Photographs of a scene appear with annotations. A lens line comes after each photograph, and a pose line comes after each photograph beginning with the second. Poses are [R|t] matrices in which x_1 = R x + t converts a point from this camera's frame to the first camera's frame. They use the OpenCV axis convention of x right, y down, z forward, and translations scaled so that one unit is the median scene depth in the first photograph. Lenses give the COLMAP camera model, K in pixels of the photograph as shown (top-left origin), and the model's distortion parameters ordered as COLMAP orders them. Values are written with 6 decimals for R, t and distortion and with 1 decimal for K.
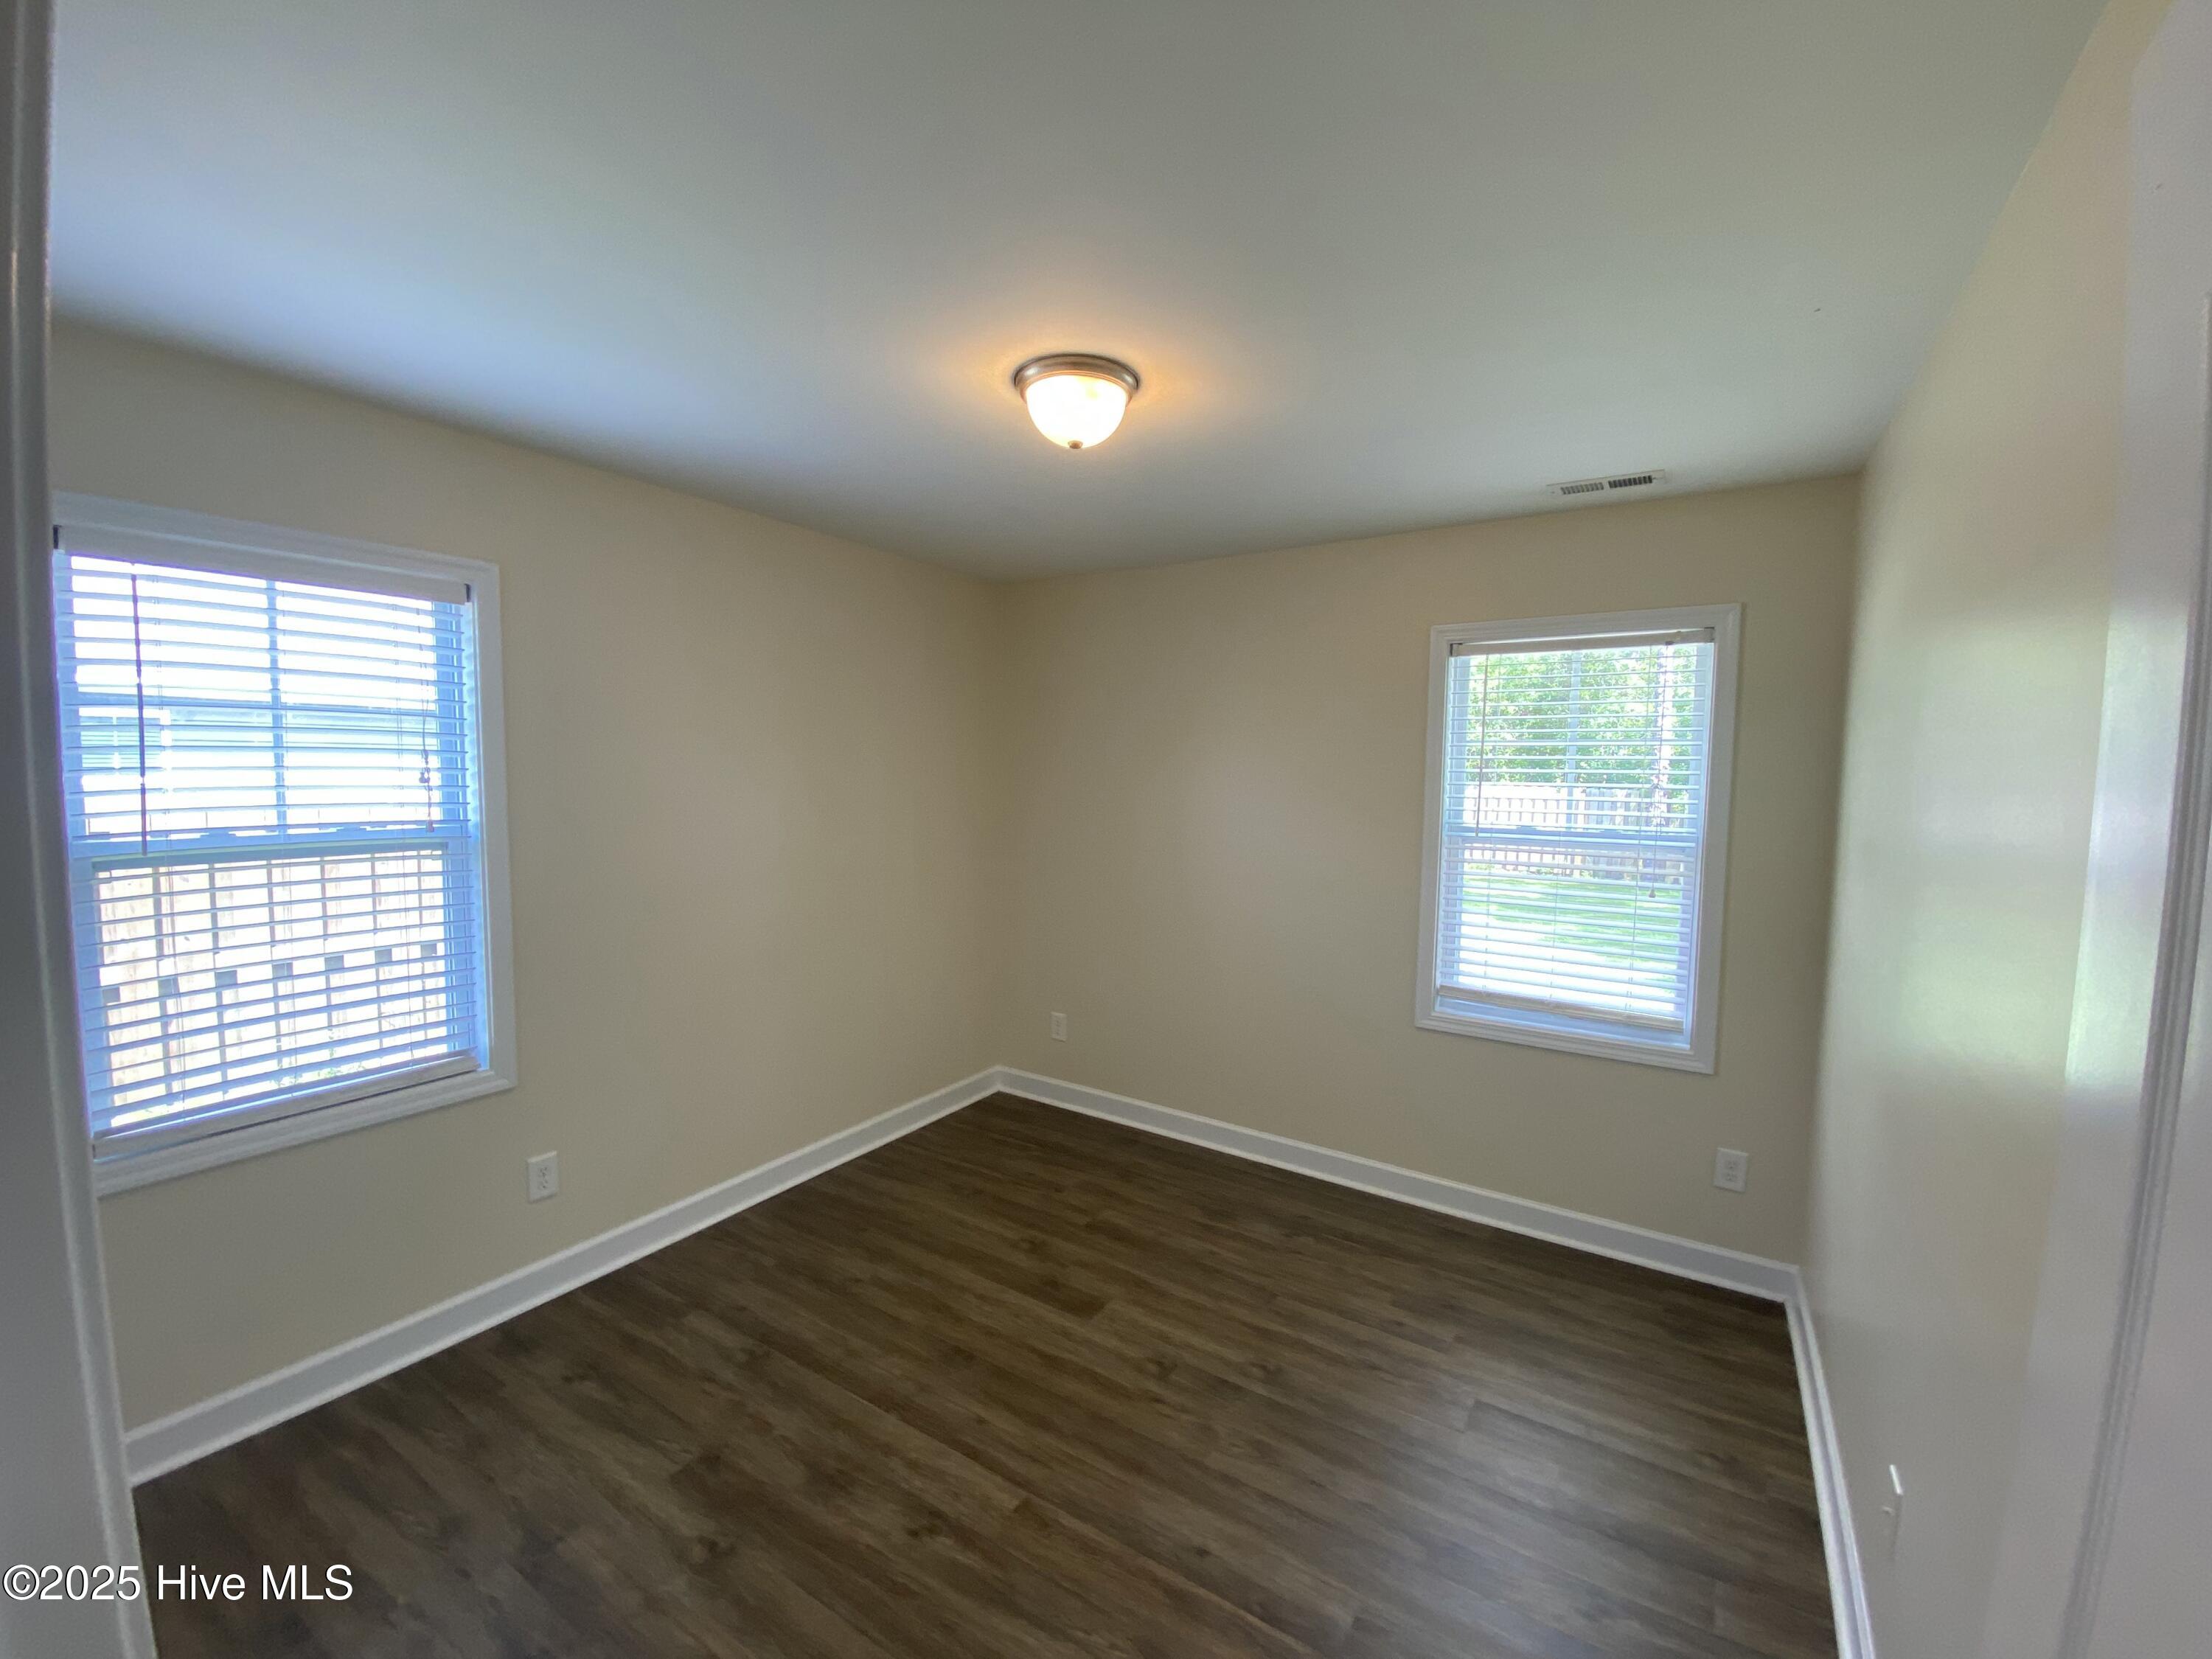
lens RADIAL K [[902.0, 0, 1119.7], [0, 902.0, 826.0], [0, 0, 1]] dist [-0.001758, -0.005413]
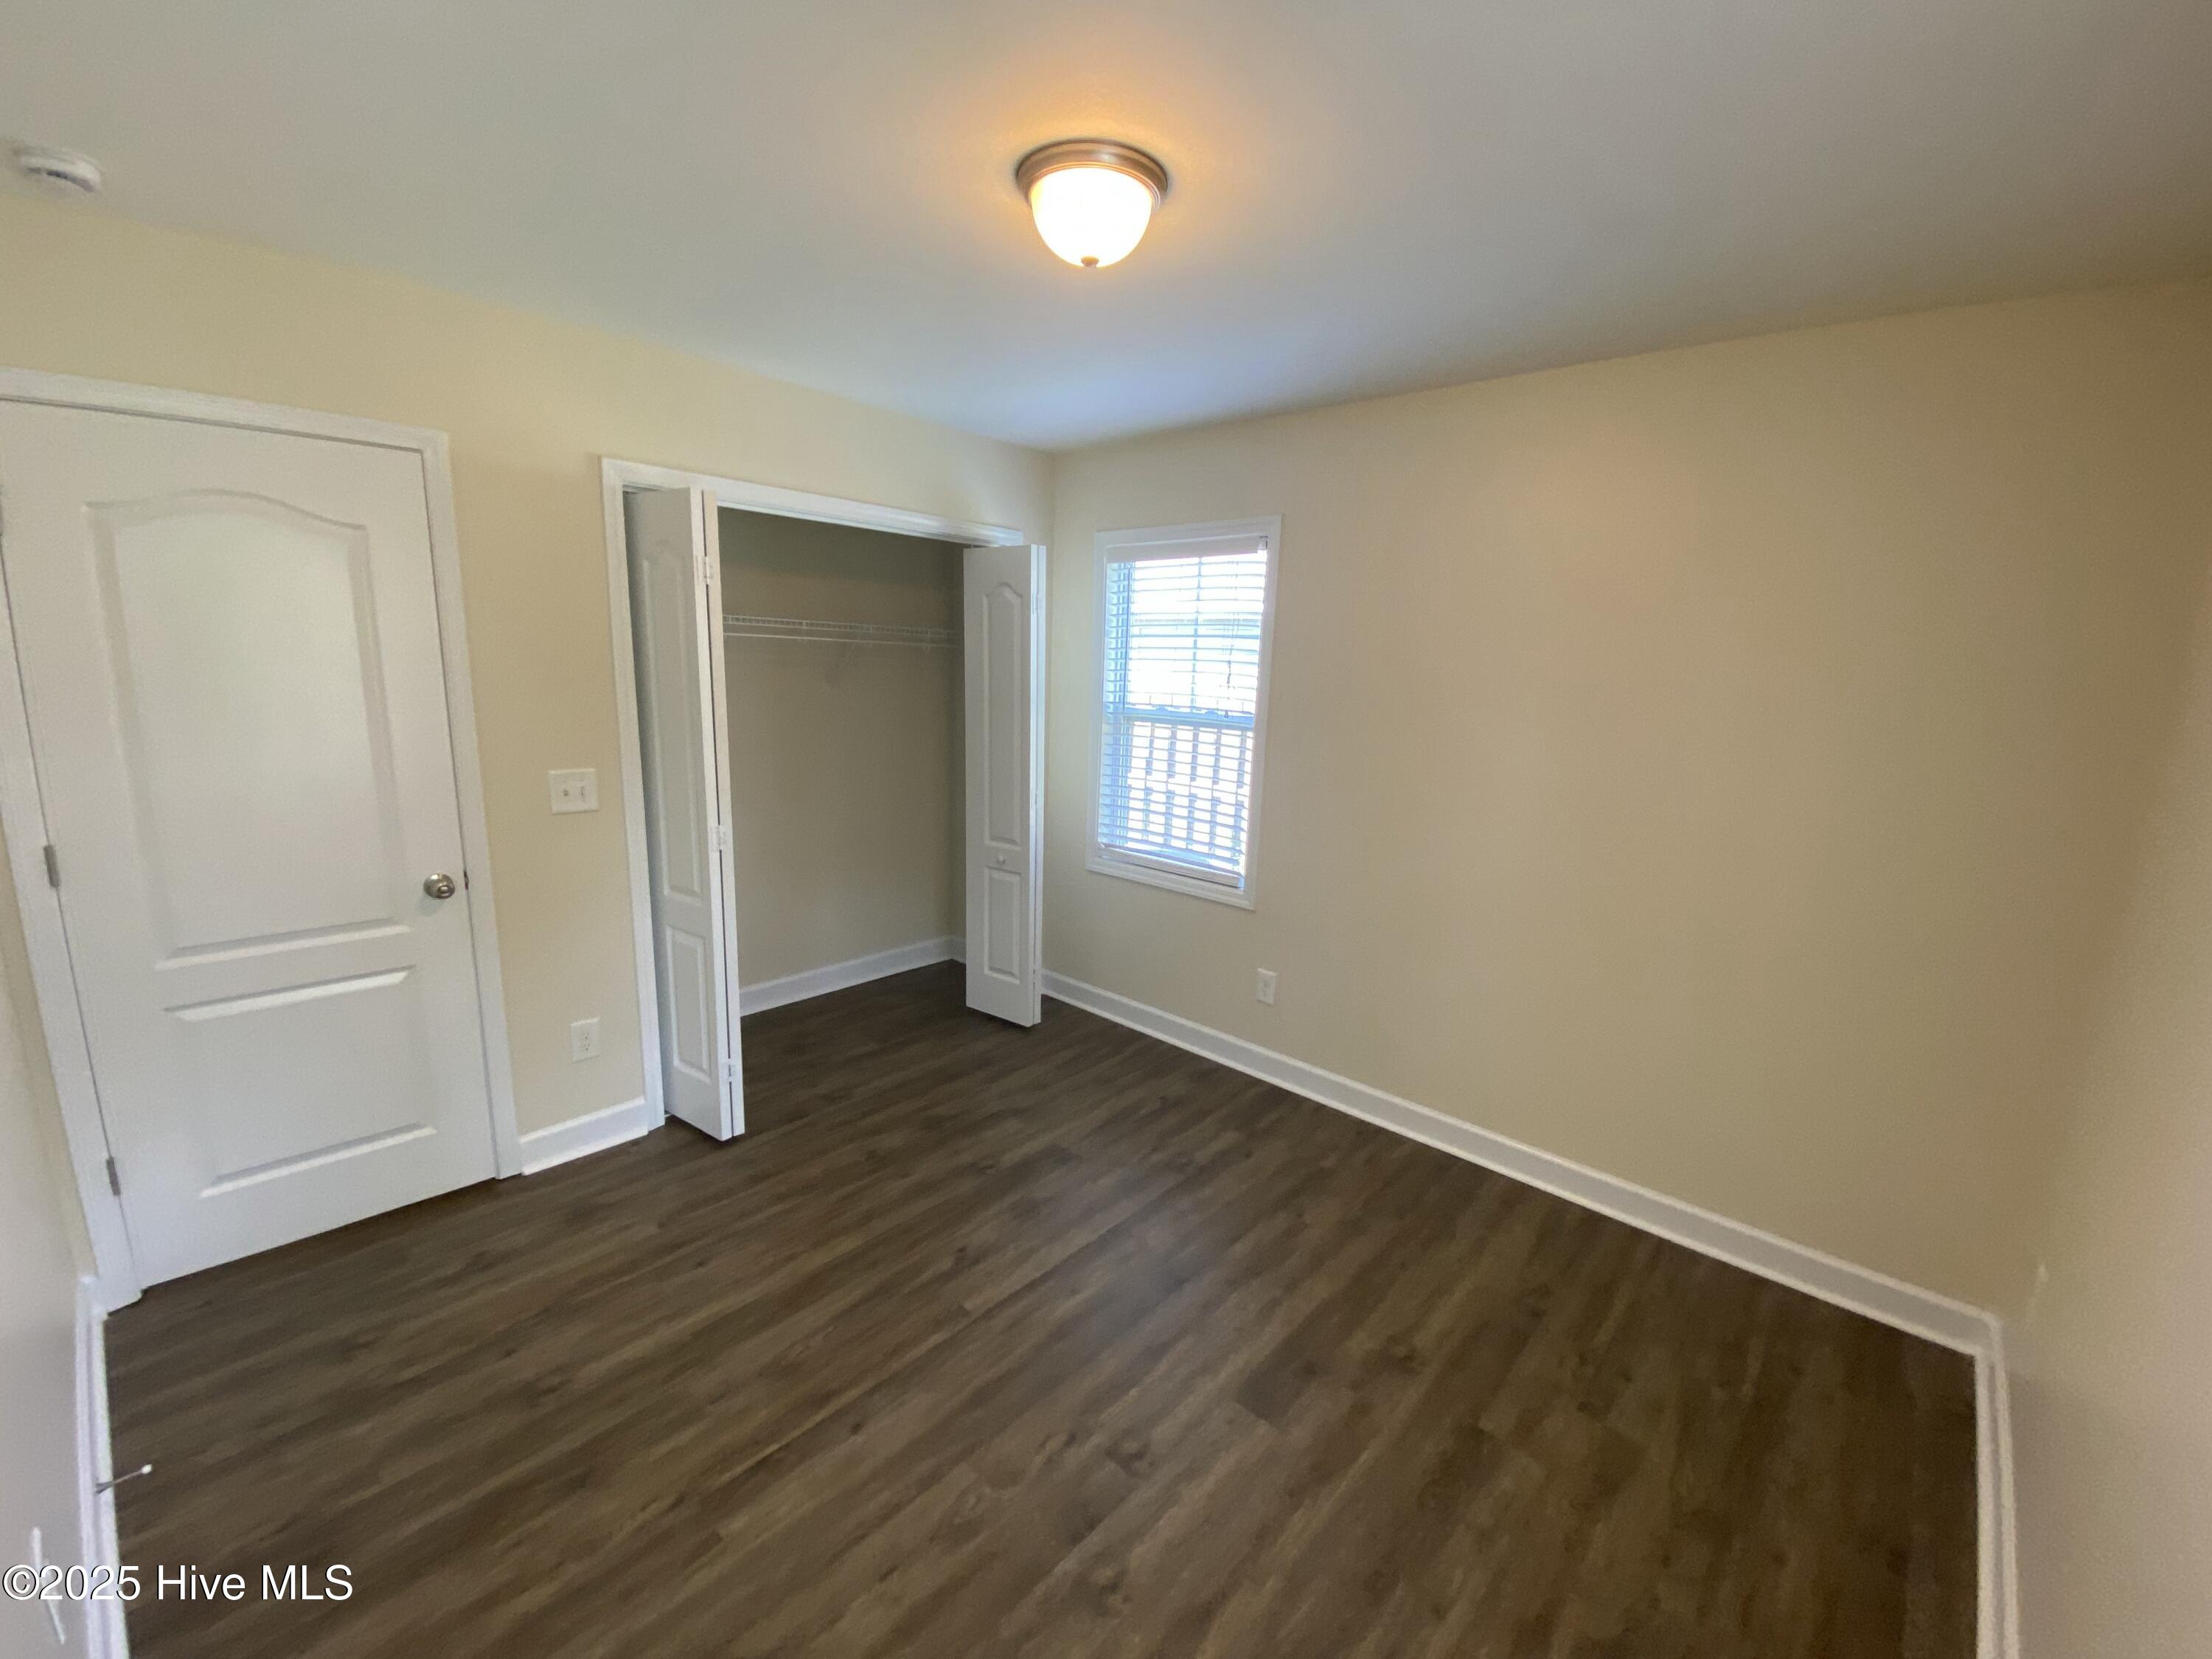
lens RADIAL K [[902.0, 0, 1123.6], [0, 902.0, 838.6], [0, 0, 1]] dist [-0.001758, -0.005413]
pose [[-0.151811, 0.187161, -0.970528, 0.718683], [-0.114915, 0.971908, 0.205402, -0.085217], [0.981707, 0.142711, -0.126039, 1.031532]]
